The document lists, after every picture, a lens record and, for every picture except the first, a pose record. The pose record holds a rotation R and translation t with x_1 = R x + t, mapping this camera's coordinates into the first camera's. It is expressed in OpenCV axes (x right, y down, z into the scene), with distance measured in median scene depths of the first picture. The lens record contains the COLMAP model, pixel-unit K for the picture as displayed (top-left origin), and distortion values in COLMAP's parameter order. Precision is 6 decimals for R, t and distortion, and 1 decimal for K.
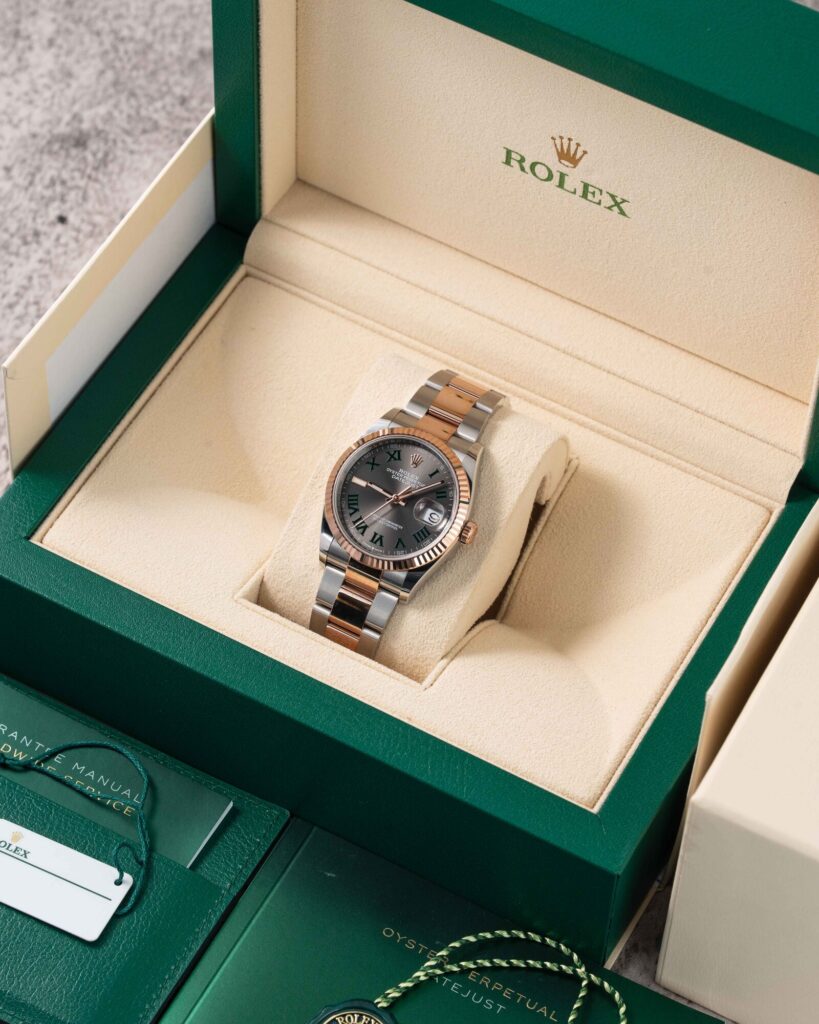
lens RADIAL K [[3357.1, 0, 409.5], [0, 3357.1, 512.0], [0, 0, 1]] dist [-0.002839, -0.054720]
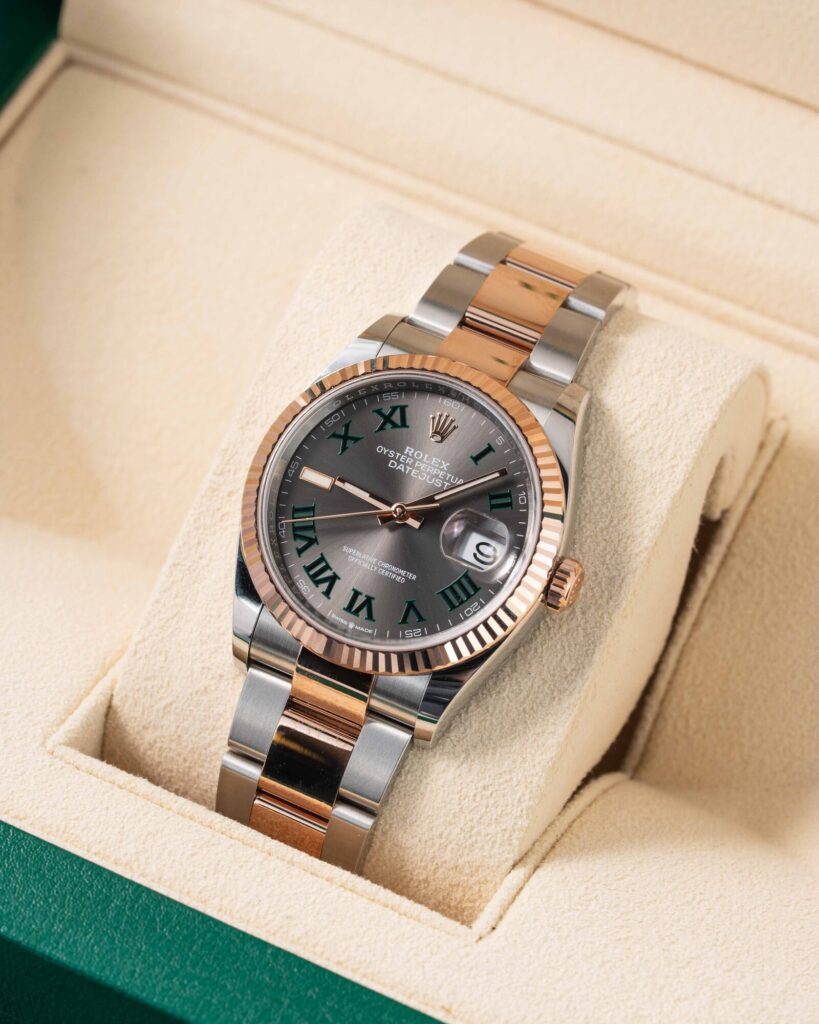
lens RADIAL K [[4268.6, 0, 409.5], [0, 4268.6, 512.0], [0, 0, 1]] dist [-0.047855, -1.002258]
pose [[0.999482, -0.031661, 0.005745, -0.005914], [0.031751, 0.999365, -0.016148, 0.005084], [-0.005230, 0.016322, 0.999853, 0.428087]]
